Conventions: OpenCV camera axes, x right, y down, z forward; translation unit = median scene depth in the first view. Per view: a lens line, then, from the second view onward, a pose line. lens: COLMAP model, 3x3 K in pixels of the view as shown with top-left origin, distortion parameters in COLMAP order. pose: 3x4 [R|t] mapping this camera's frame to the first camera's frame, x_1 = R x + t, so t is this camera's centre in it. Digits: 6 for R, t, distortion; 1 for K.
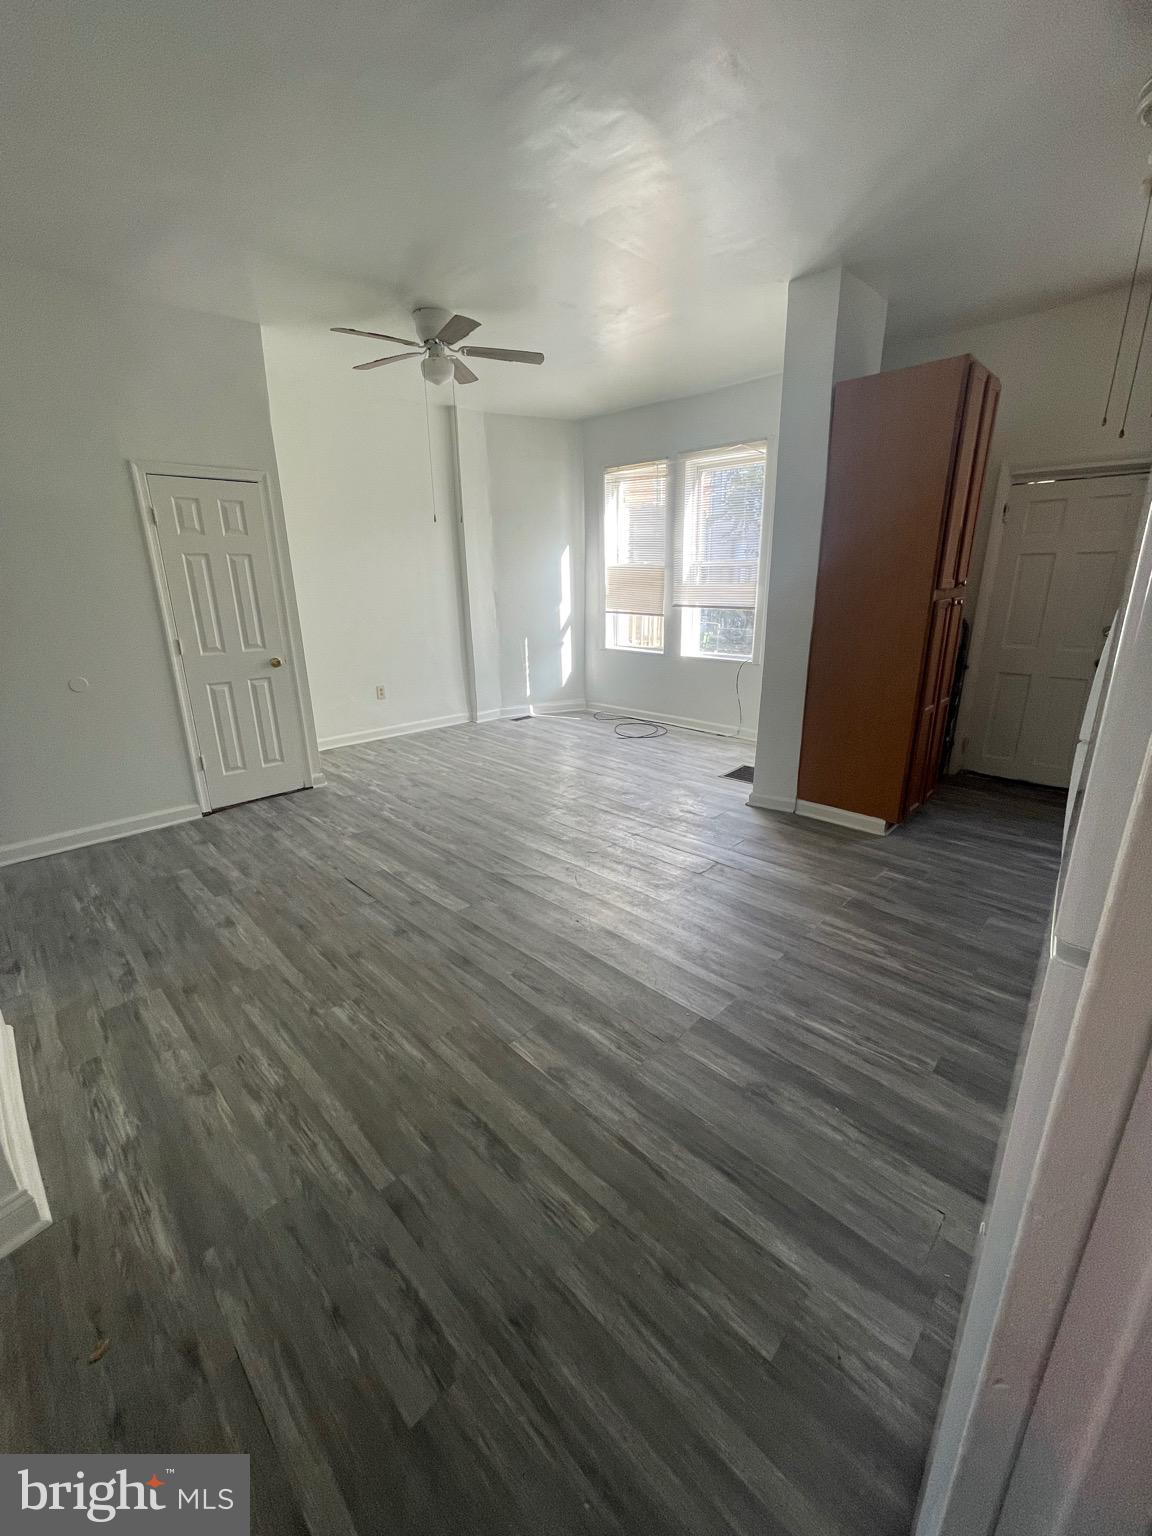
lens RADIAL K [[616.4, 0, 572.9], [0, 616.4, 768.1], [0, 0, 1]] dist [-0.017852, 0.010034]
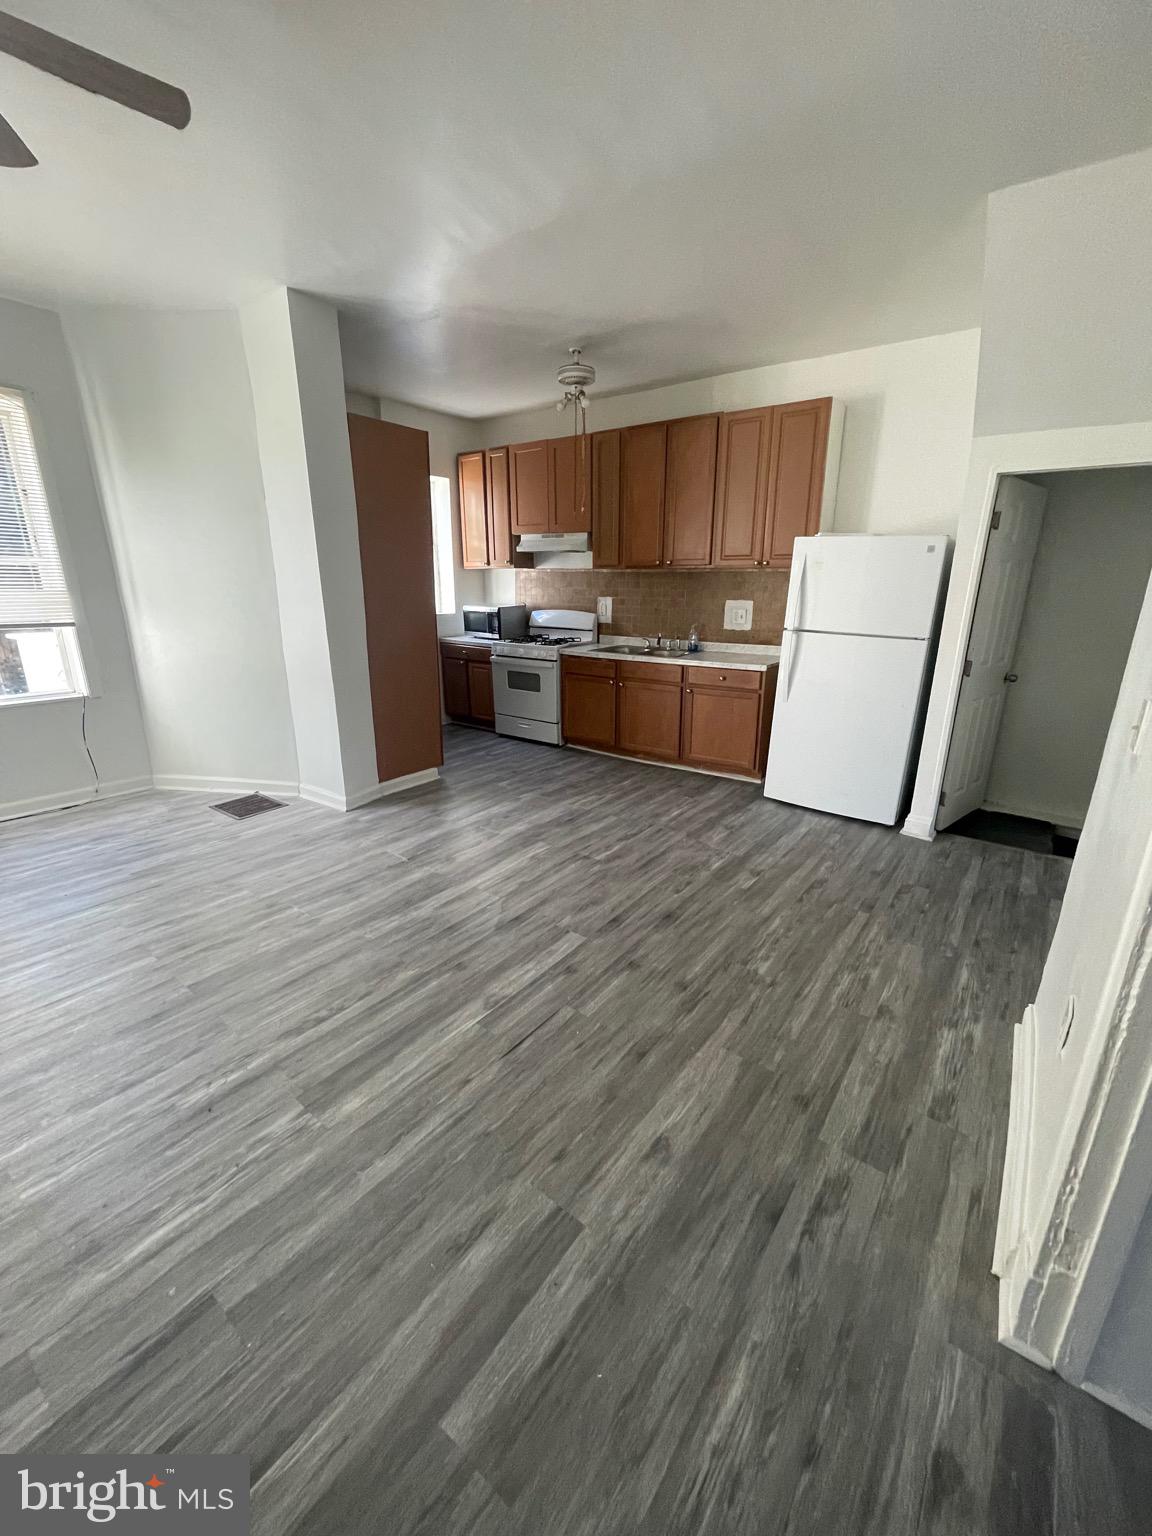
lens RADIAL K [[616.4, 0, 572.9], [0, 616.4, 768.1], [0, 0, 1]] dist [-0.017852, 0.010034]
pose [[-0.129415, -0.278636, 0.951637, -1.153544], [0.287978, 0.907783, 0.304958, -0.336283], [-0.948852, 0.313517, -0.037240, 1.111407]]
